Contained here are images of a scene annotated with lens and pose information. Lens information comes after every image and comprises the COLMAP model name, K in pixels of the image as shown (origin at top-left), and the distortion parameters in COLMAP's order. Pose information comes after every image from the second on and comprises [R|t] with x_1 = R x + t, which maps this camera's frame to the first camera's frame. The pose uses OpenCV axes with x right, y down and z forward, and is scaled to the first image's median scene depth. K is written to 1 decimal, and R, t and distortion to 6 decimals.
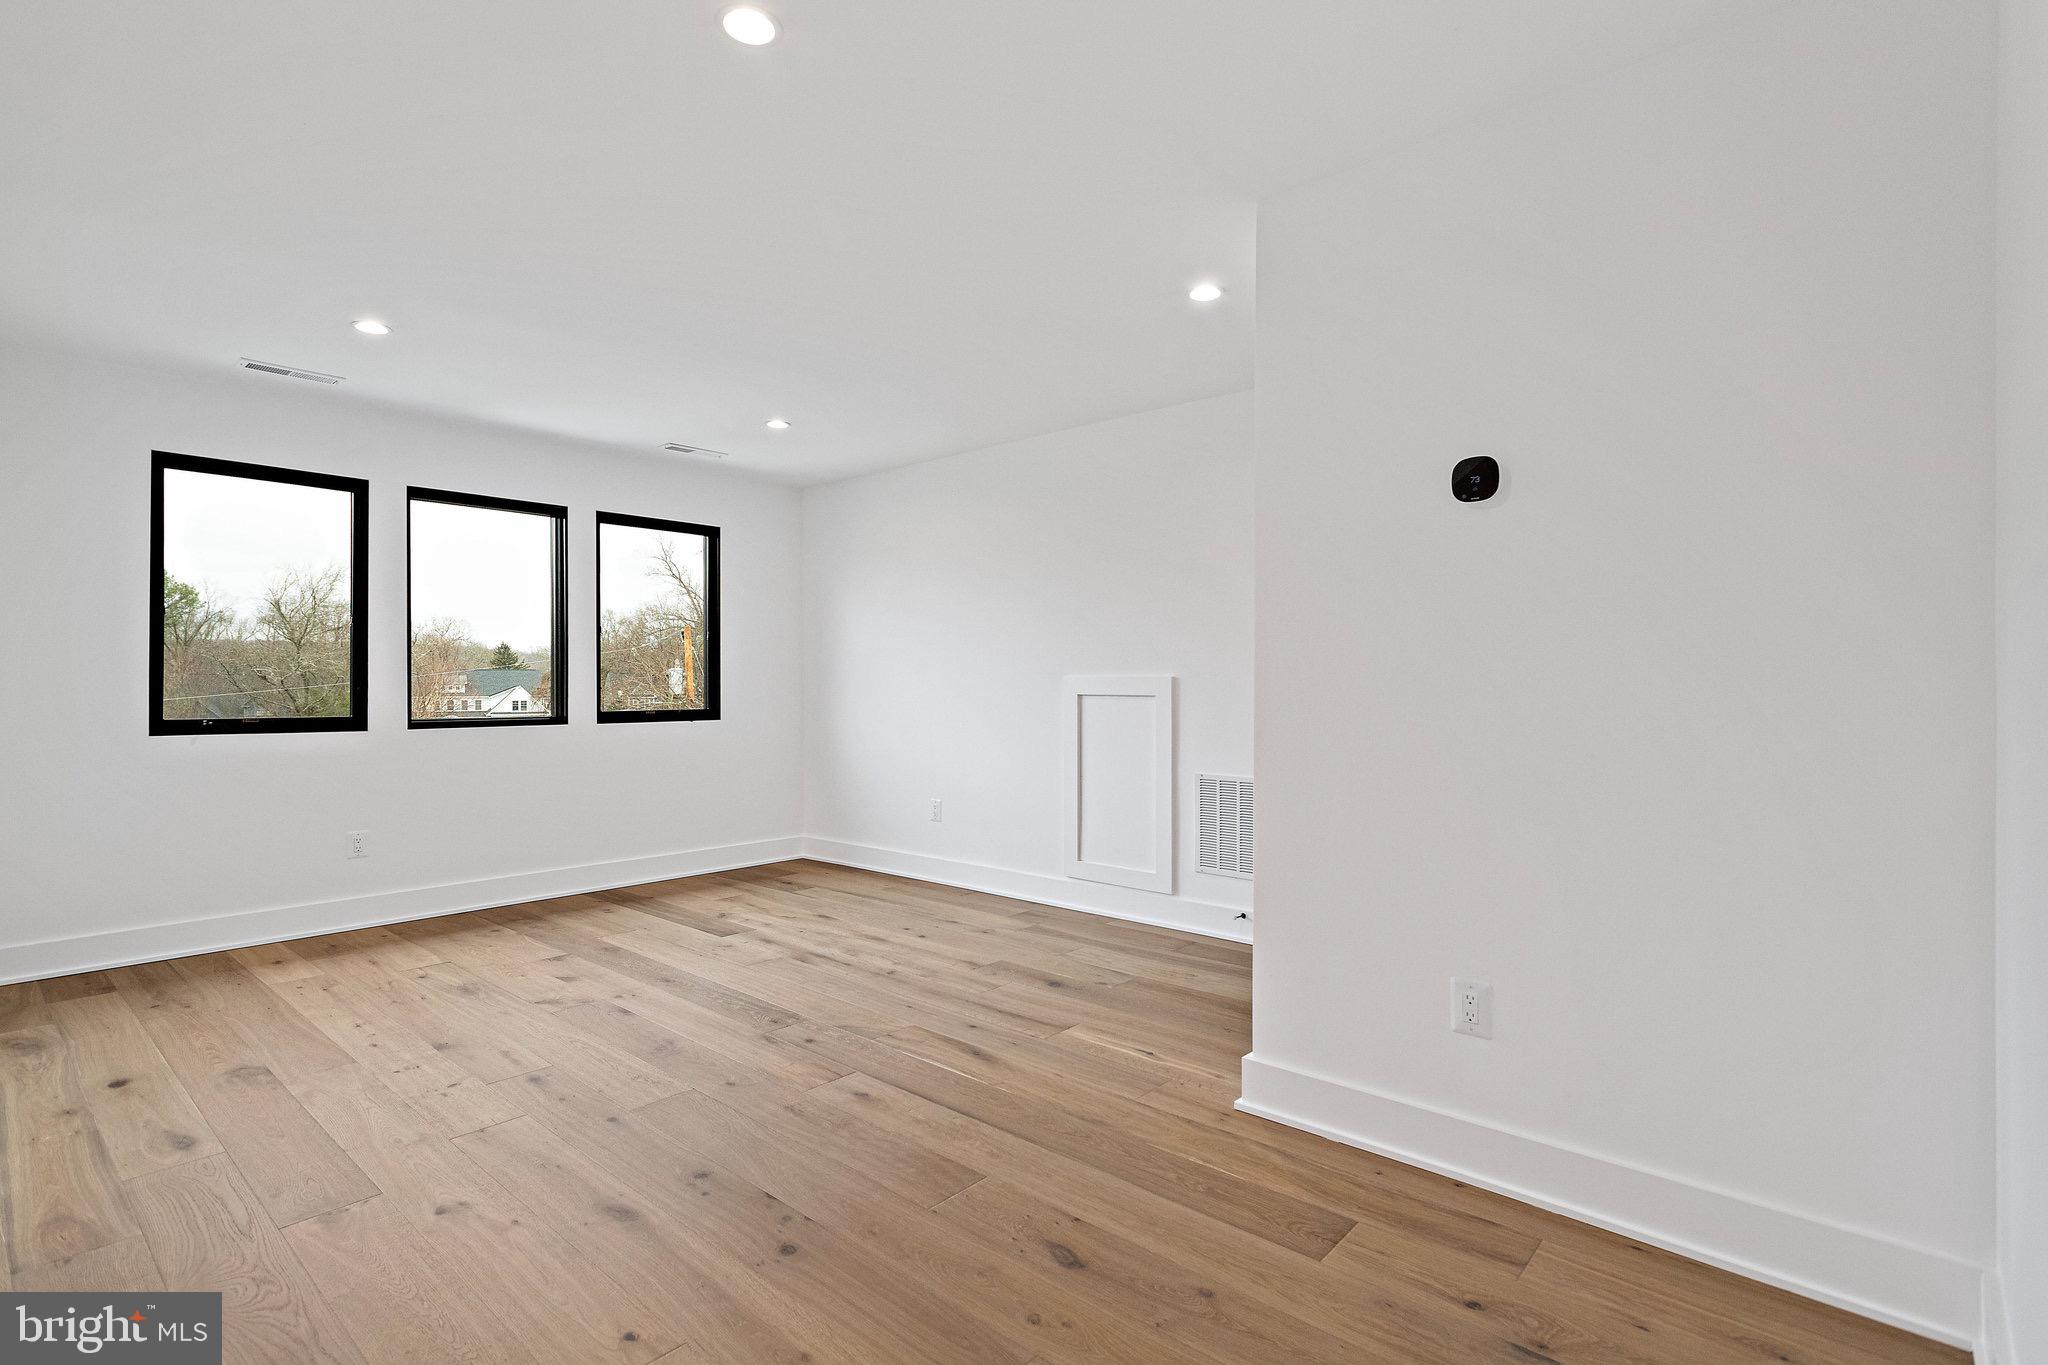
lens RADIAL K [[977.9, 0, 1024.5], [0, 977.9, 685.6], [0, 0, 1]] dist [-0.032109, -0.000536]
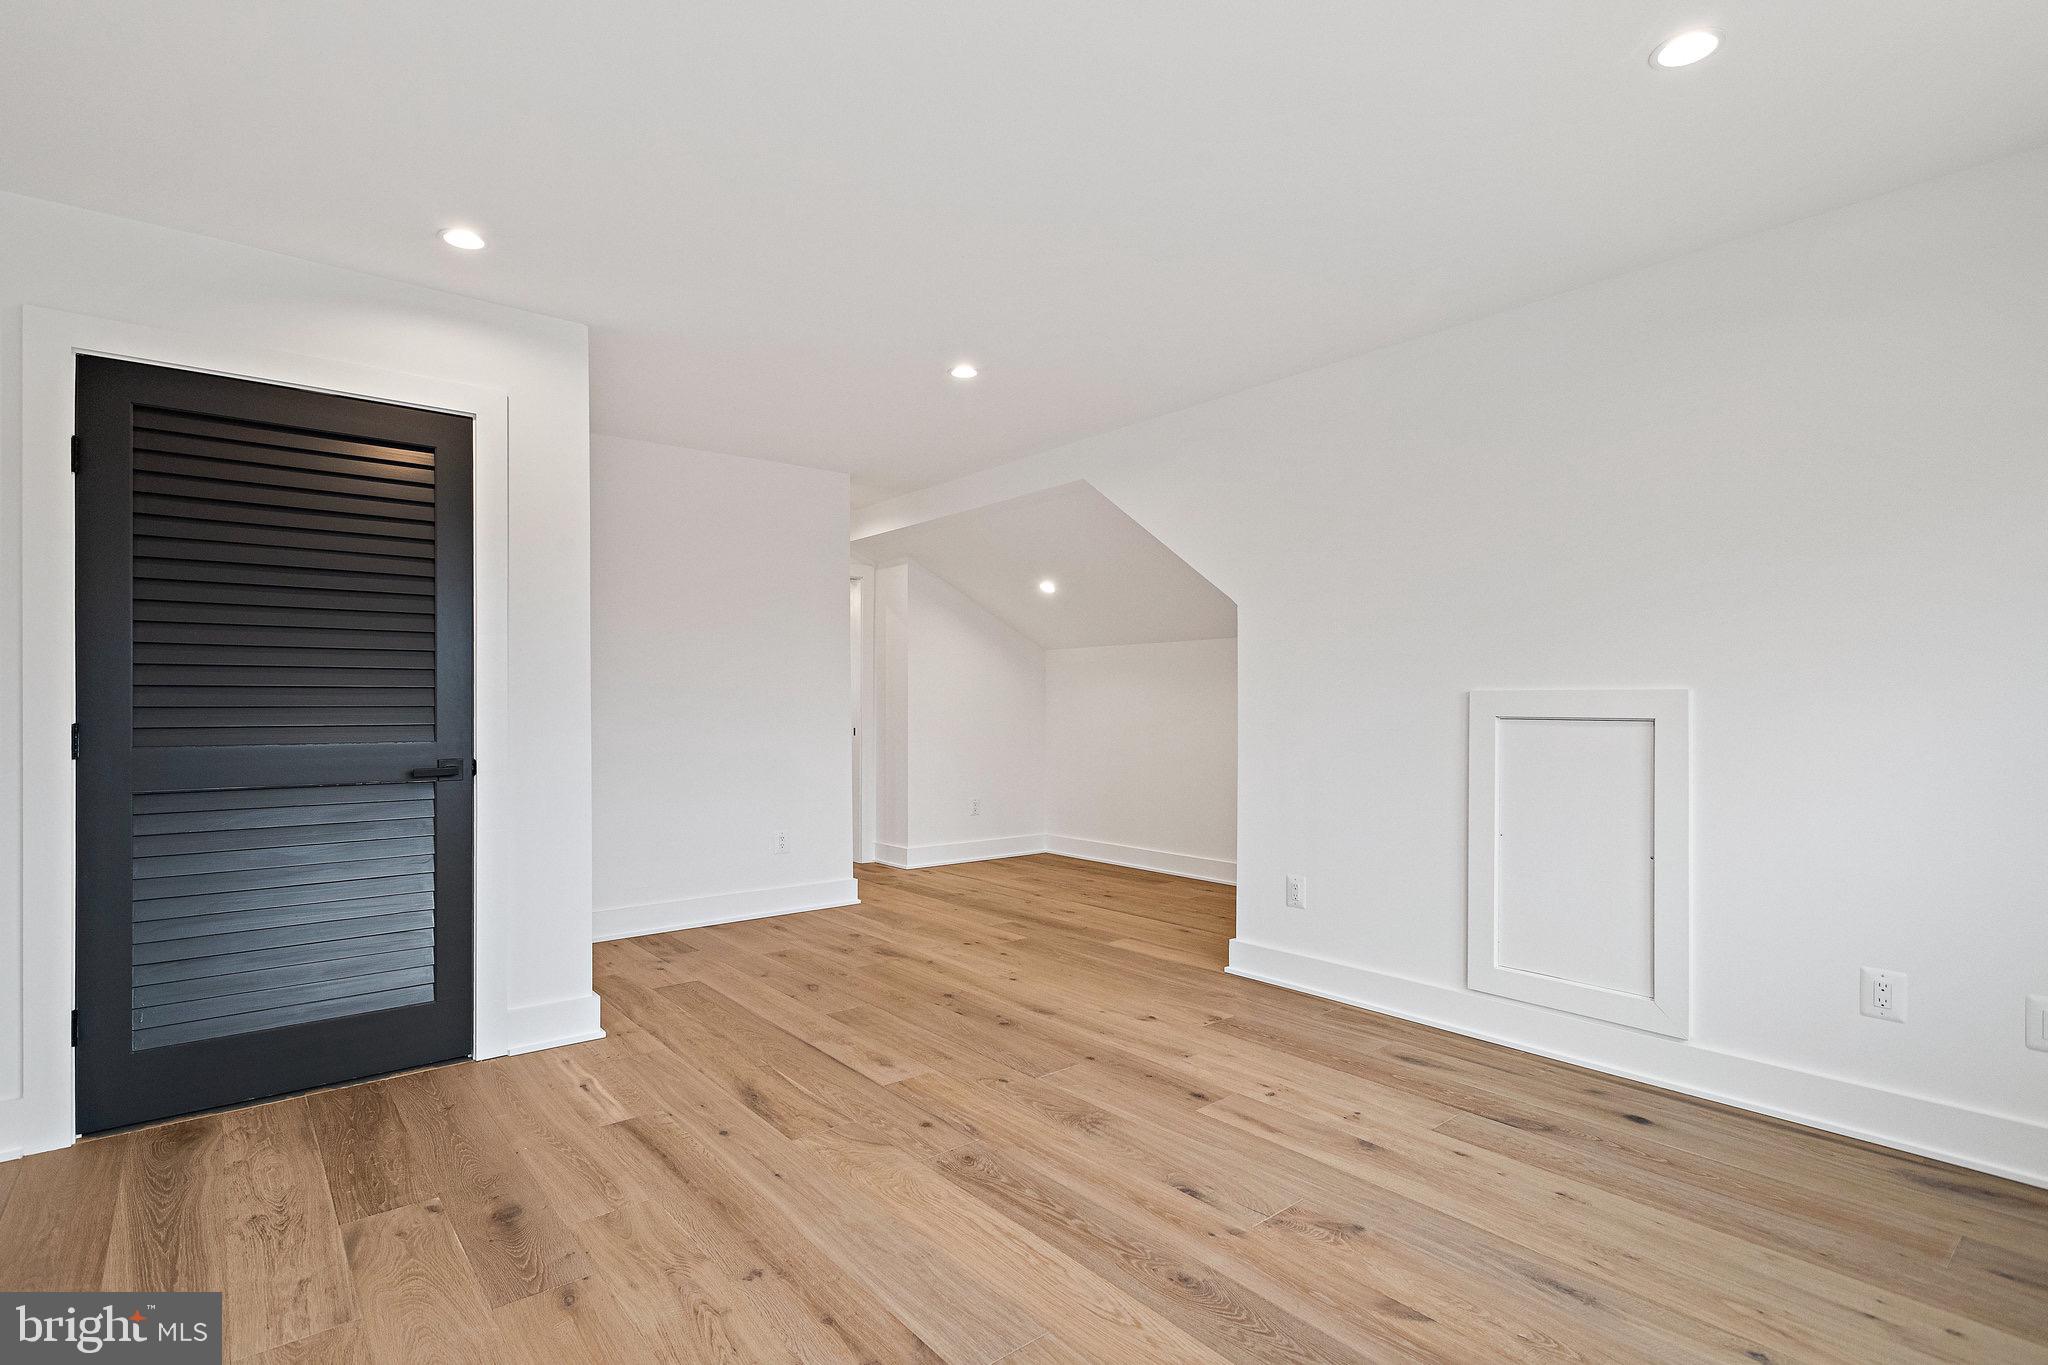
lens RADIAL K [[977.9, 0, 1021.8], [0, 977.9, 693.3], [0, 0, 1]] dist [-0.032109, -0.000536]
pose [[-0.988363, -0.000263, 0.152116, -0.468663], [-0.001717, 0.999954, -0.009429, -0.001300], [-0.152107, -0.009580, -0.988318, 1.983015]]
